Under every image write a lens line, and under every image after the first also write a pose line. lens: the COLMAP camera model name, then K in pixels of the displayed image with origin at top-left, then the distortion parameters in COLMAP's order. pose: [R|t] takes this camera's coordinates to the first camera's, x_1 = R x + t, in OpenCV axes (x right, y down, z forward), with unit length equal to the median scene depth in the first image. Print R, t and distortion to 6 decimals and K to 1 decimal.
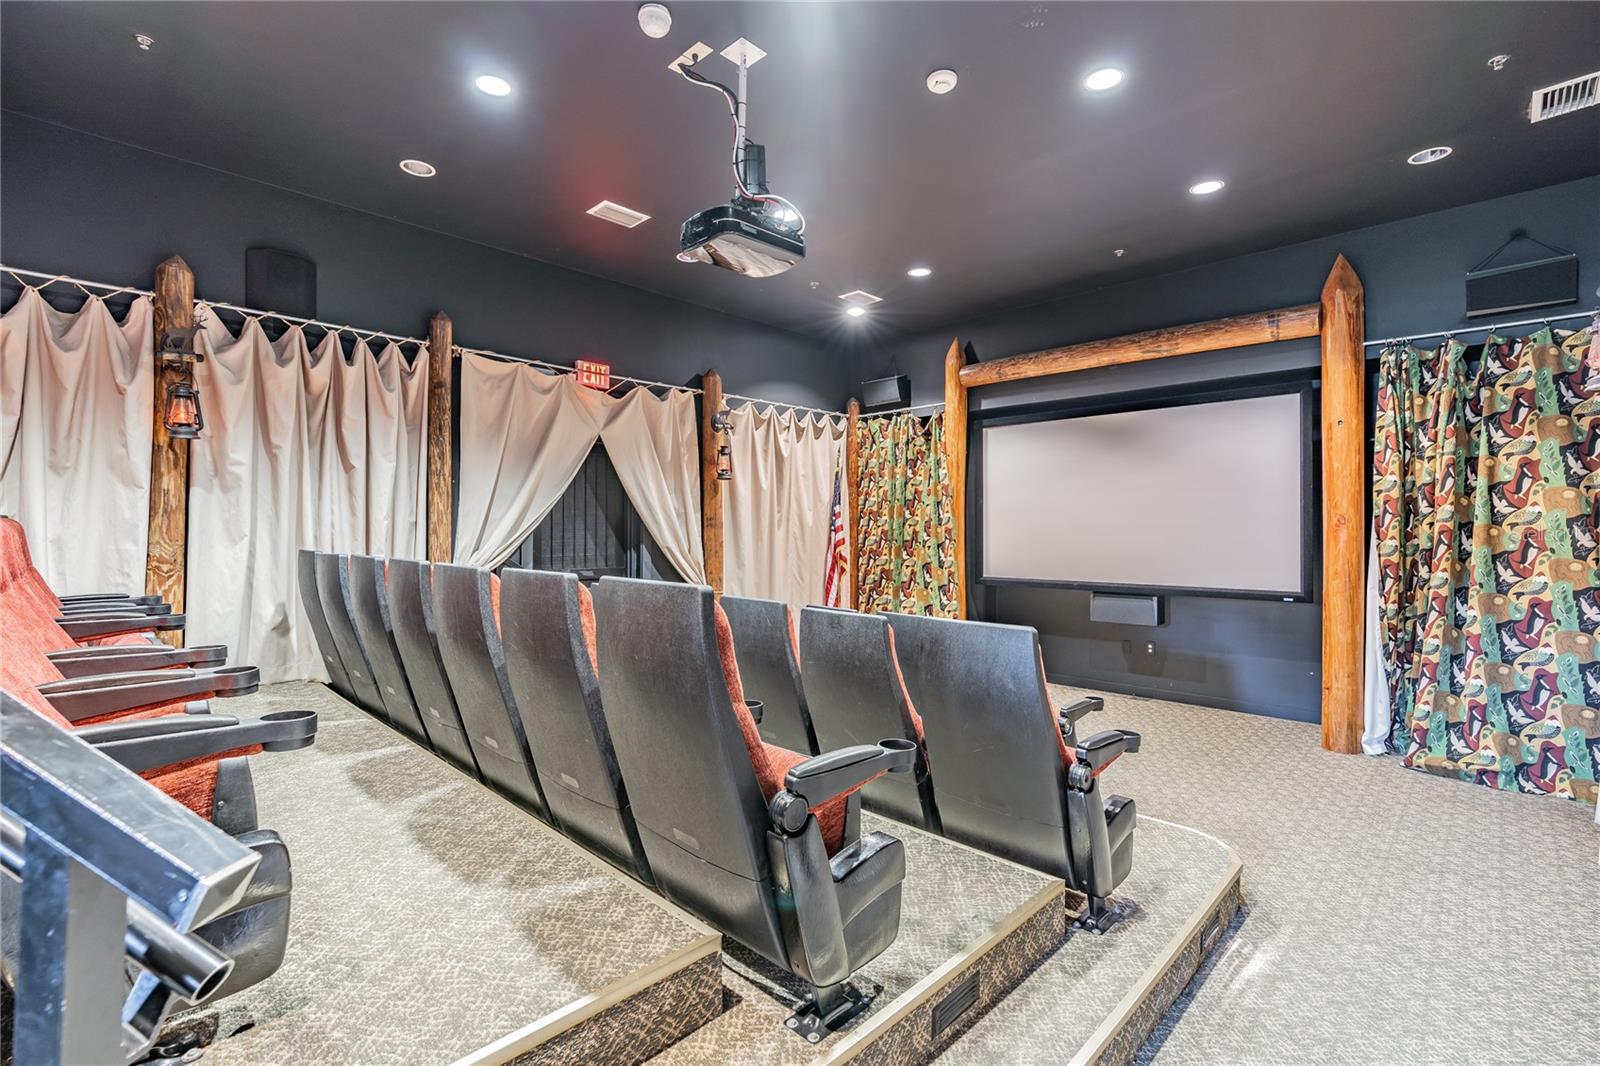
lens RADIAL K [[741.7, 0, 800.0], [0, 741.7, 533.0], [0, 0, 1]] dist [0.001807, 0.000450]
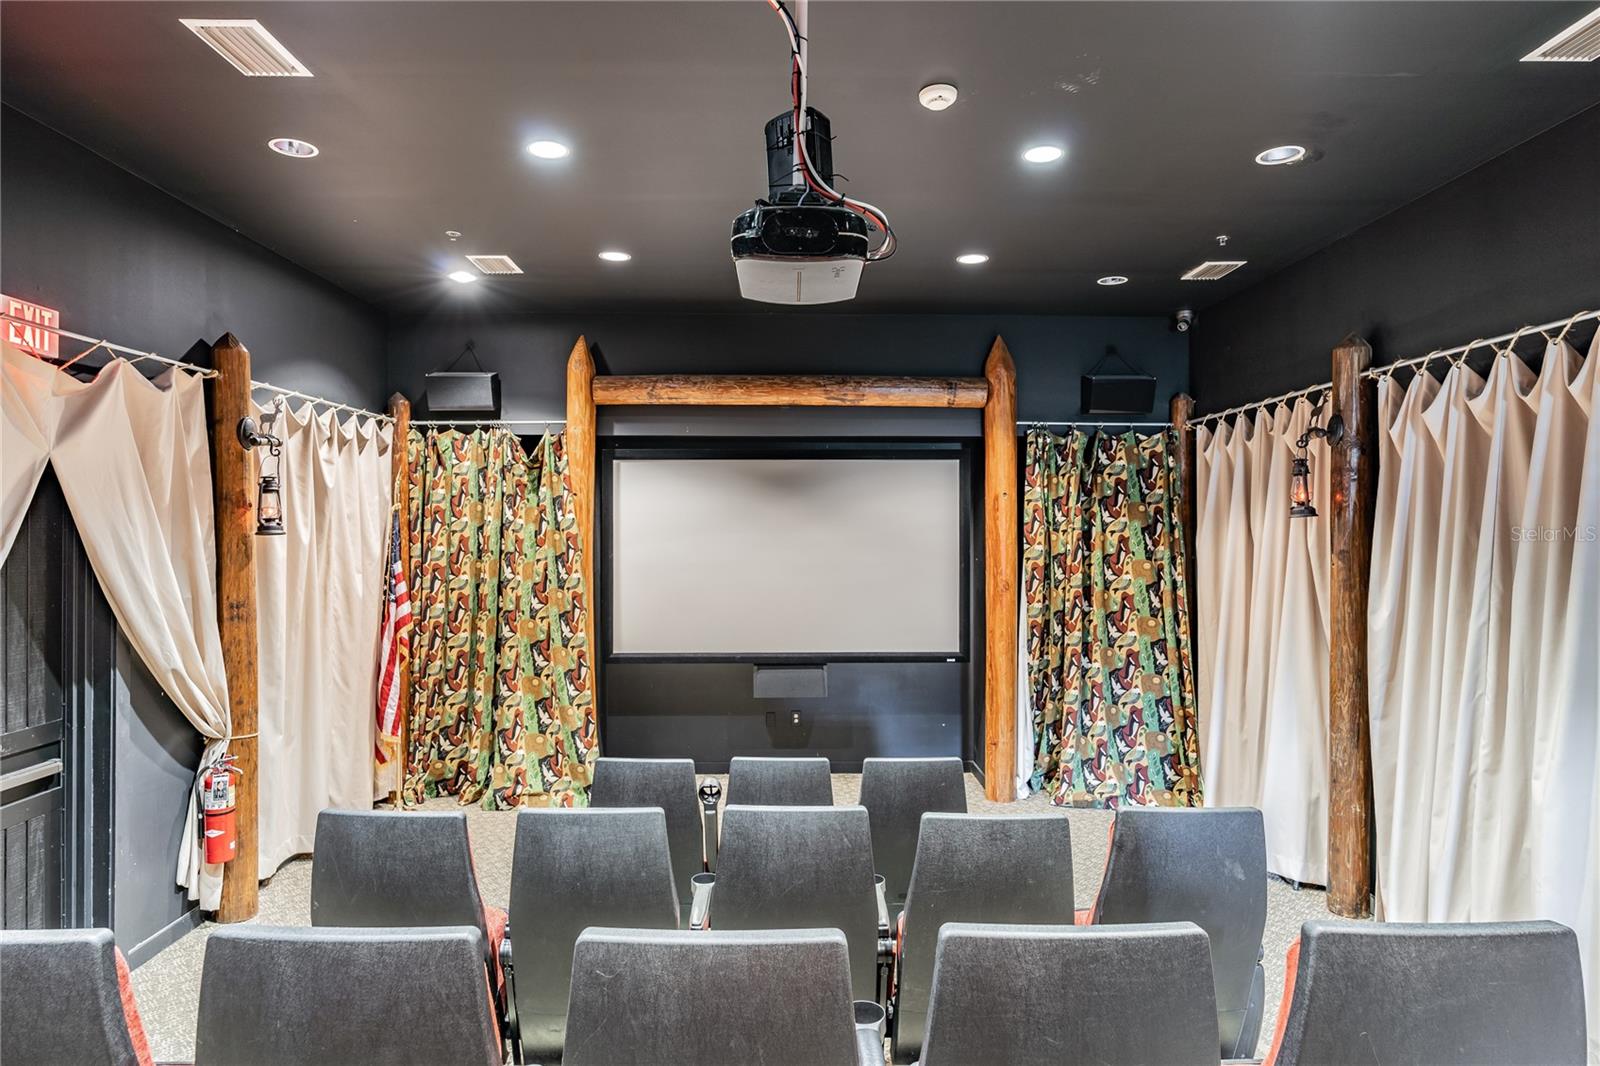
lens RADIAL K [[906.6, 0, 800.0], [0, 906.6, 533.0], [0, 0, 1]] dist [-0.004638, -0.000539]
pose [[0.695625, -0.007072, 0.718371, -0.343569], [0.001035, 0.999960, 0.008842, -0.086894], [-0.718405, -0.005408, 0.695604, 0.250149]]
